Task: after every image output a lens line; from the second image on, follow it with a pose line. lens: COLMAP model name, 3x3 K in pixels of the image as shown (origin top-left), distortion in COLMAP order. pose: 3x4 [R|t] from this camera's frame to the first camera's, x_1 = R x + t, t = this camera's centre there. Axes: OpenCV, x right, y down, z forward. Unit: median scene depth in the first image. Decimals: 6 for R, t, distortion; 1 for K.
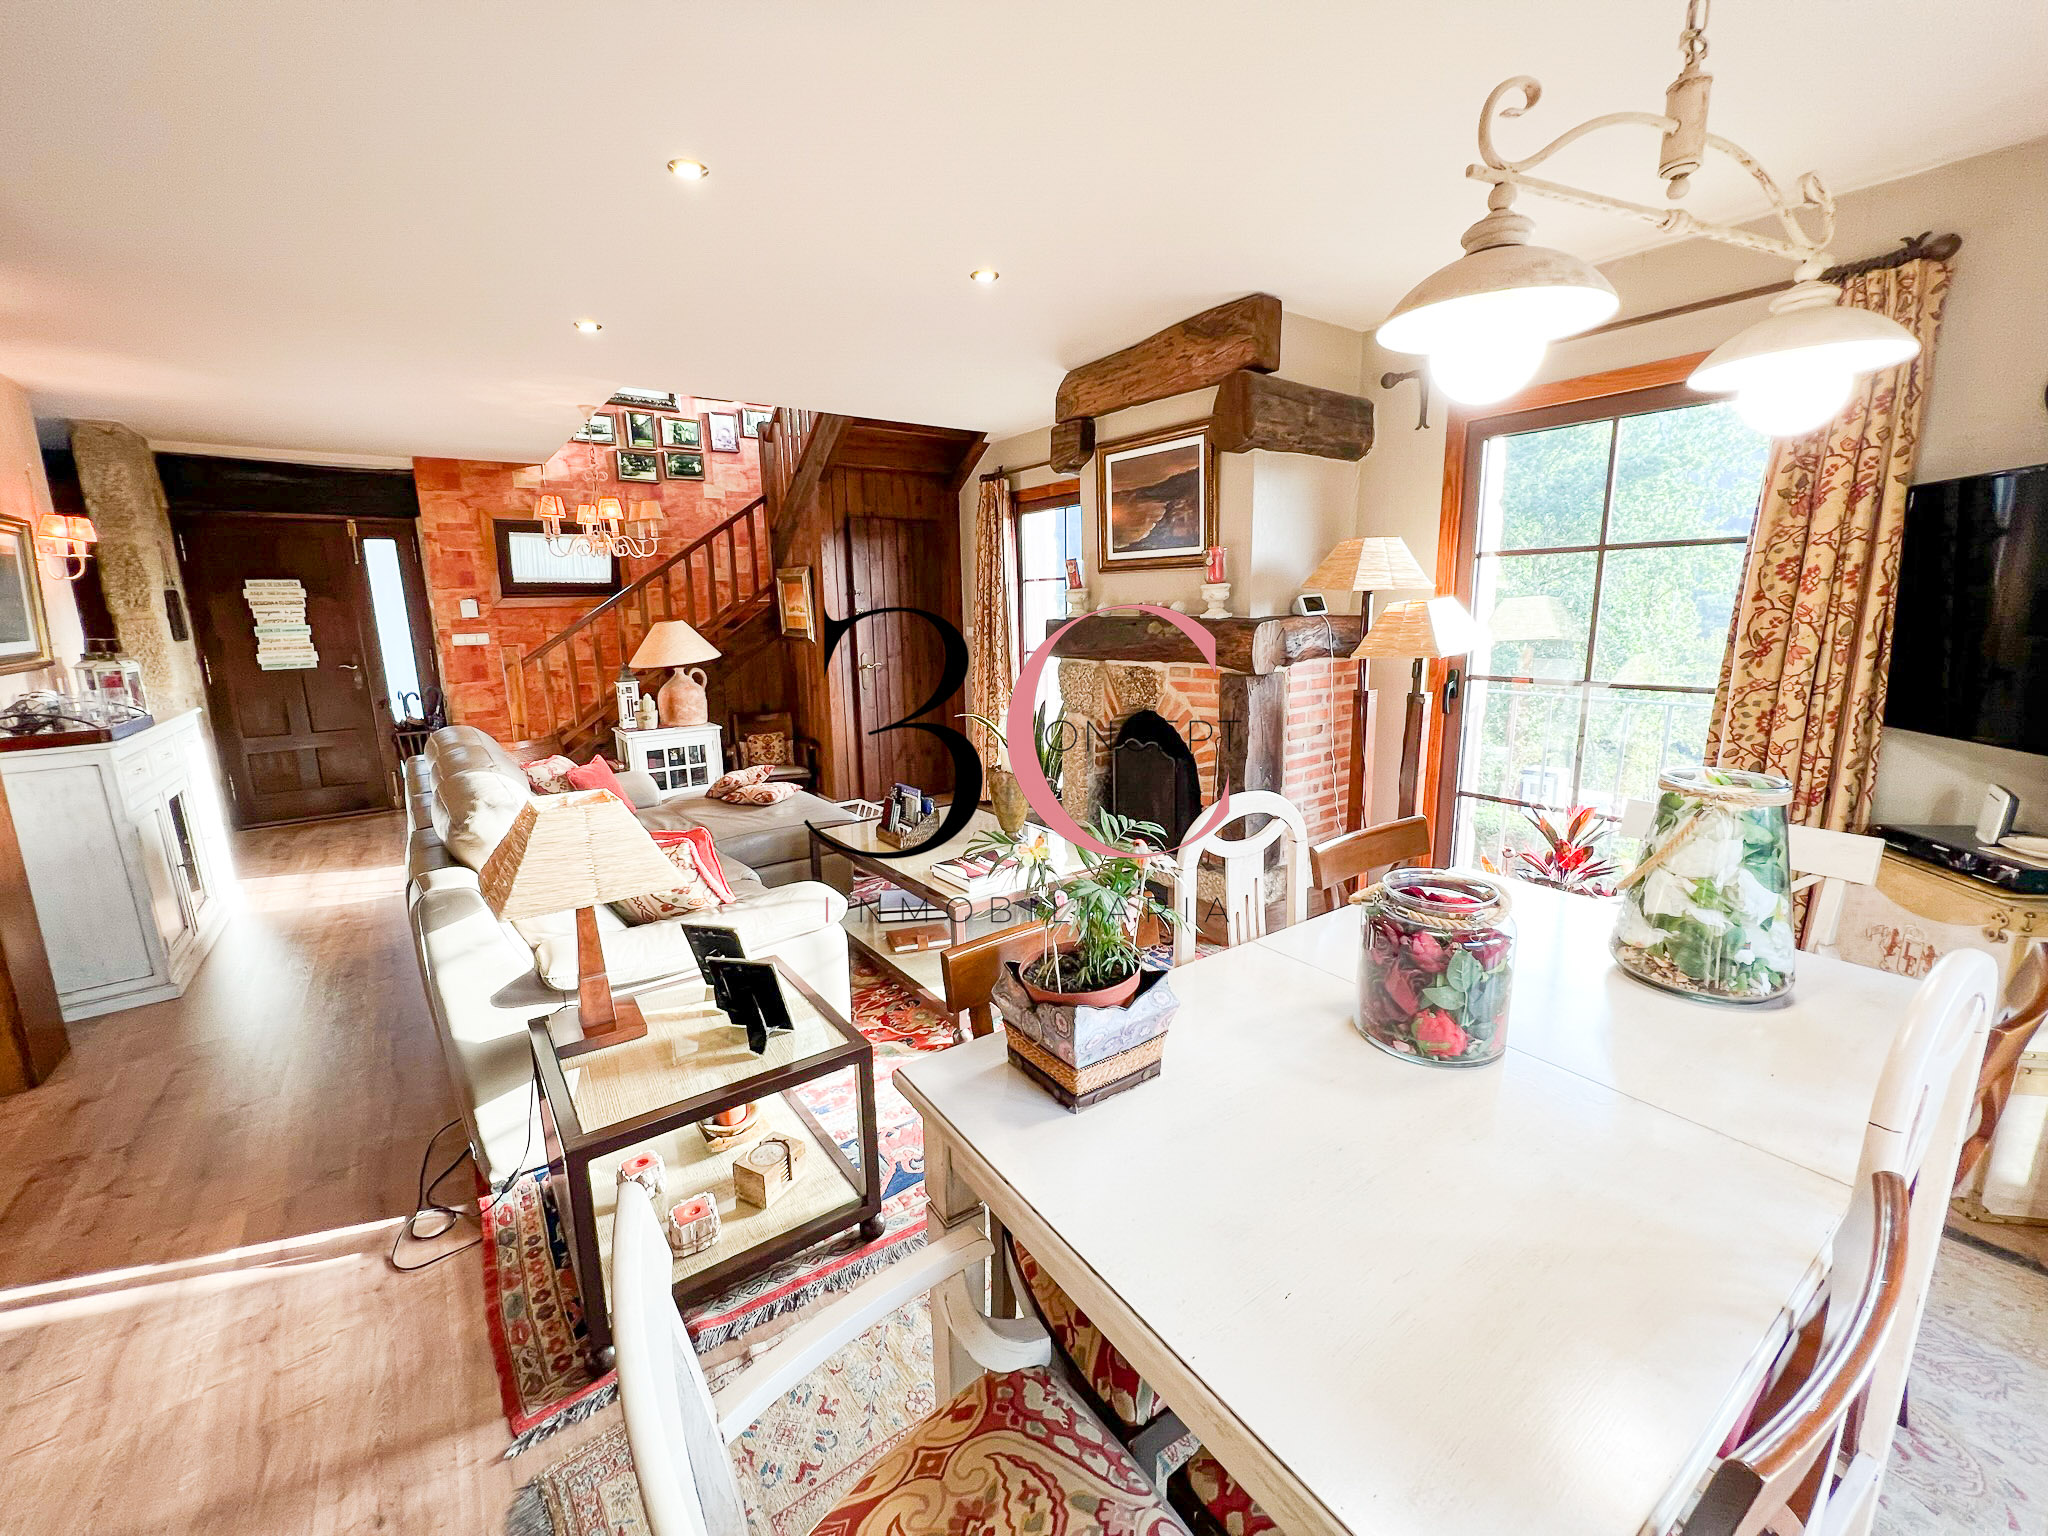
lens RADIAL K [[828.1, 0, 1021.4], [0, 828.1, 770.1], [0, 0, 1]] dist [-0.001723, 0.000977]
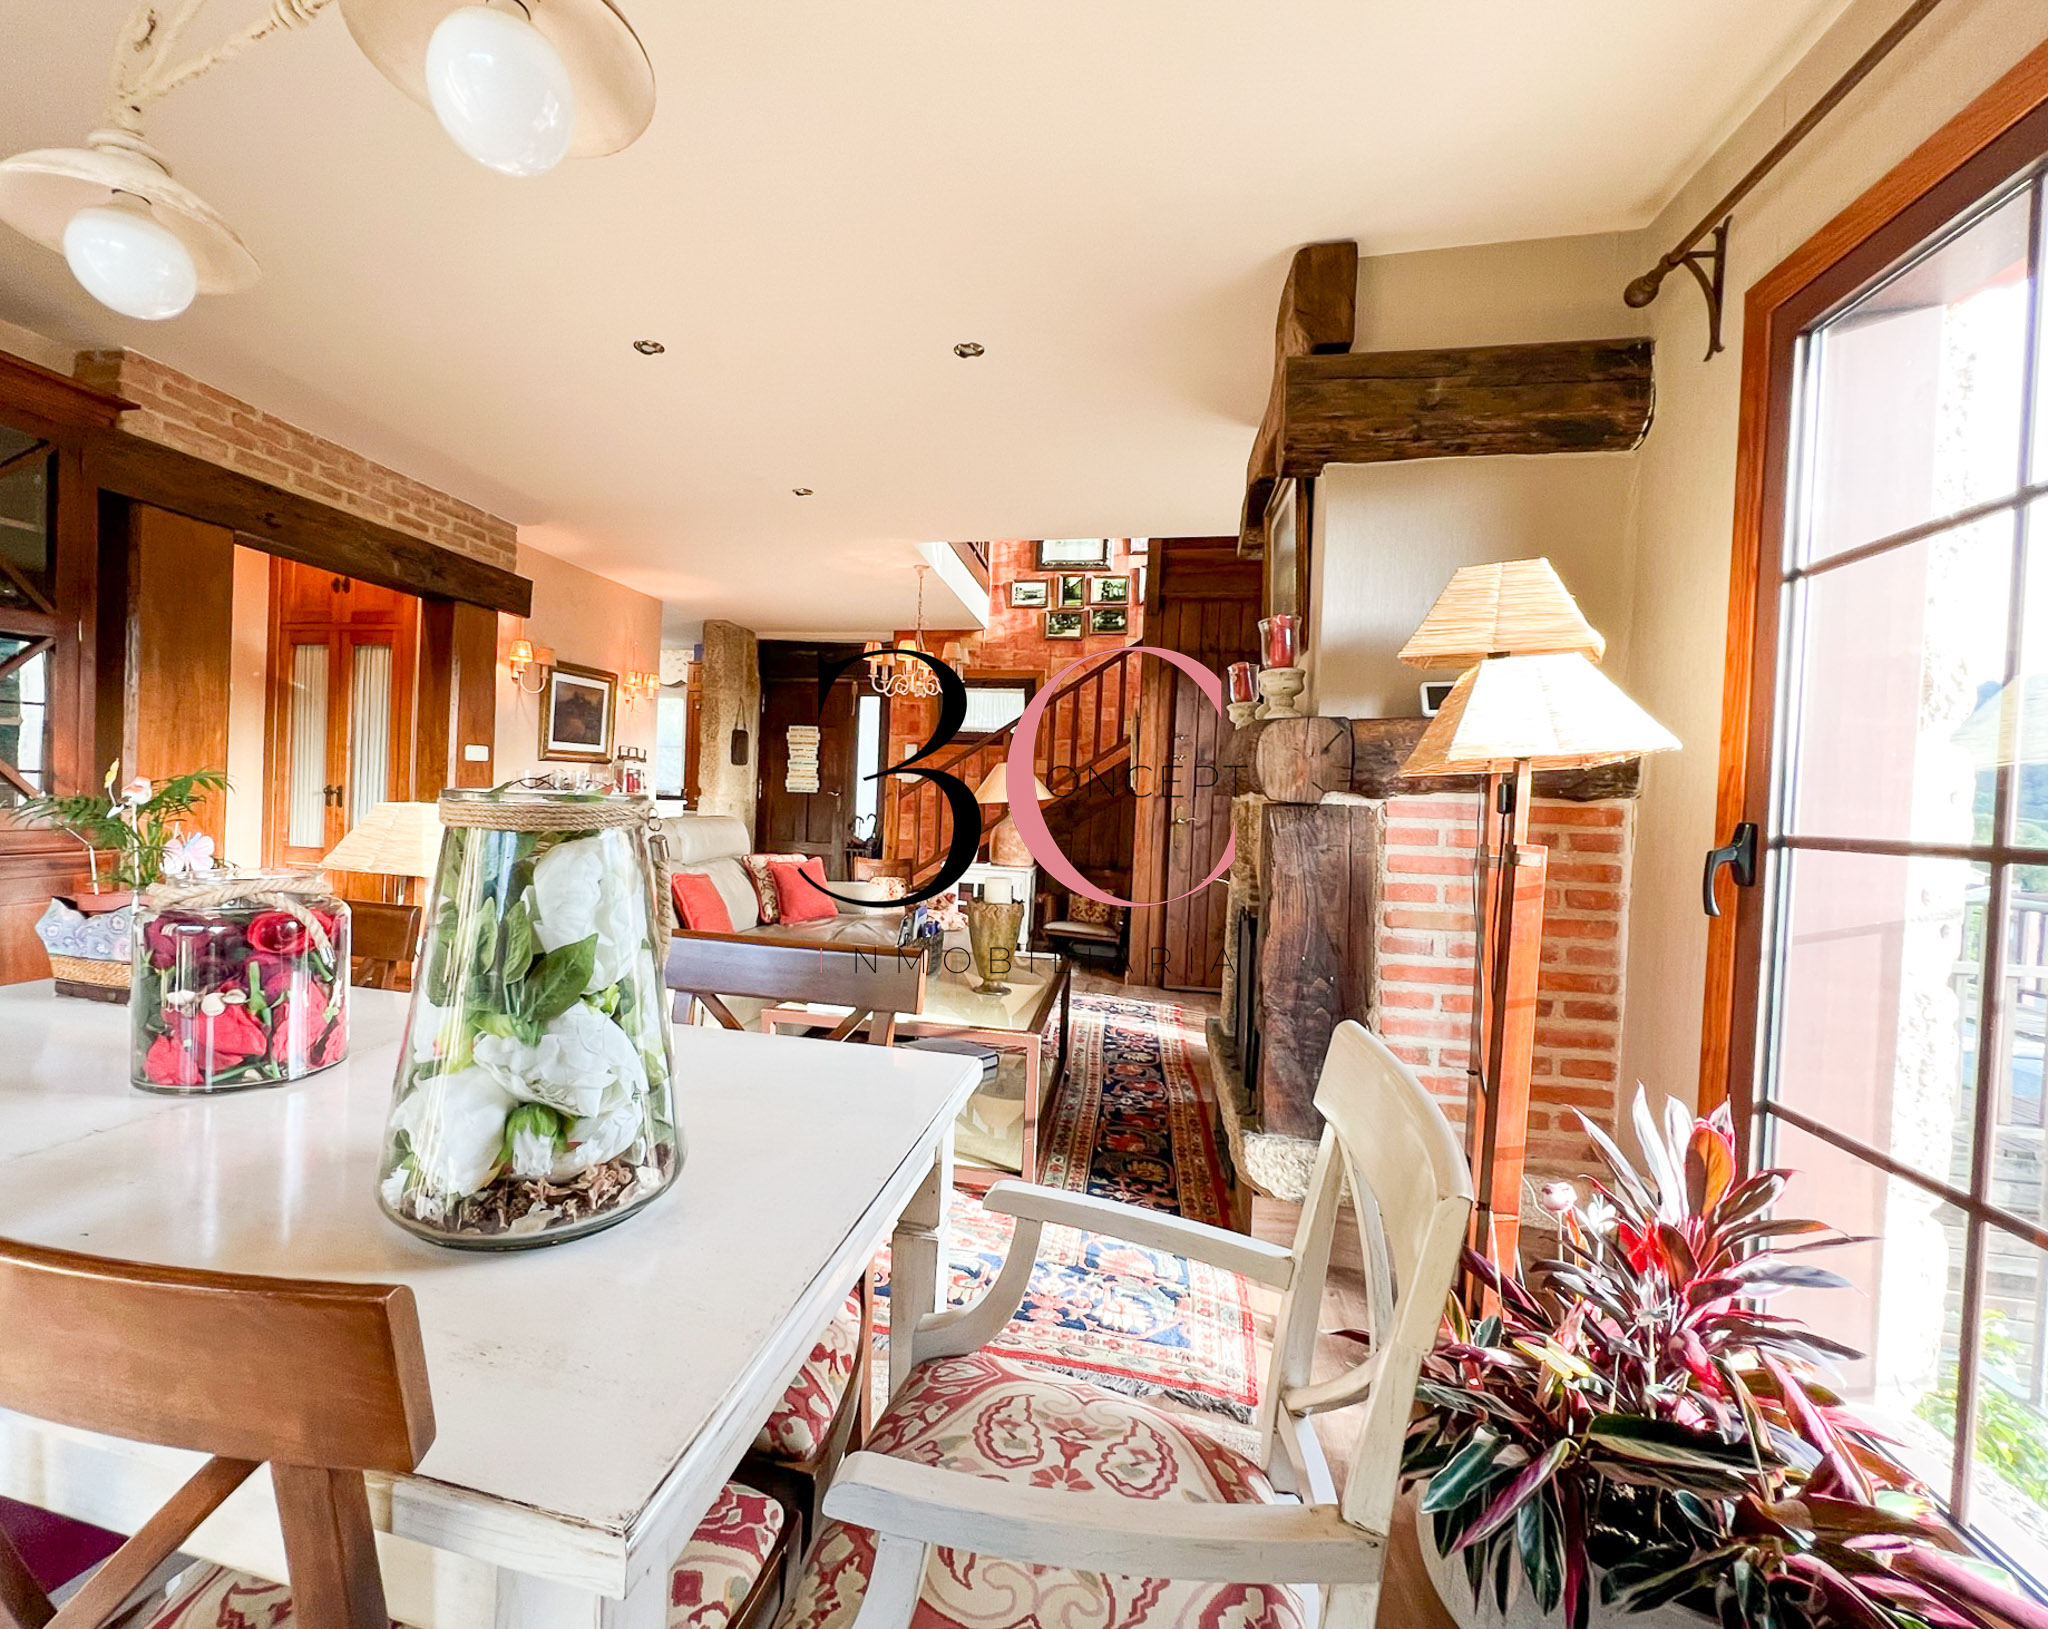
lens RADIAL K [[918.8, 0, 924.4], [0, 918.8, 811.8], [0, 0, 1]] dist [0.003126, 0.000718]
pose [[0.657136, 0.062902, -0.751143, 0.354185], [-0.200625, 0.975162, -0.093854, 0.006587], [0.726583, 0.212373, 0.653433, 0.195987]]
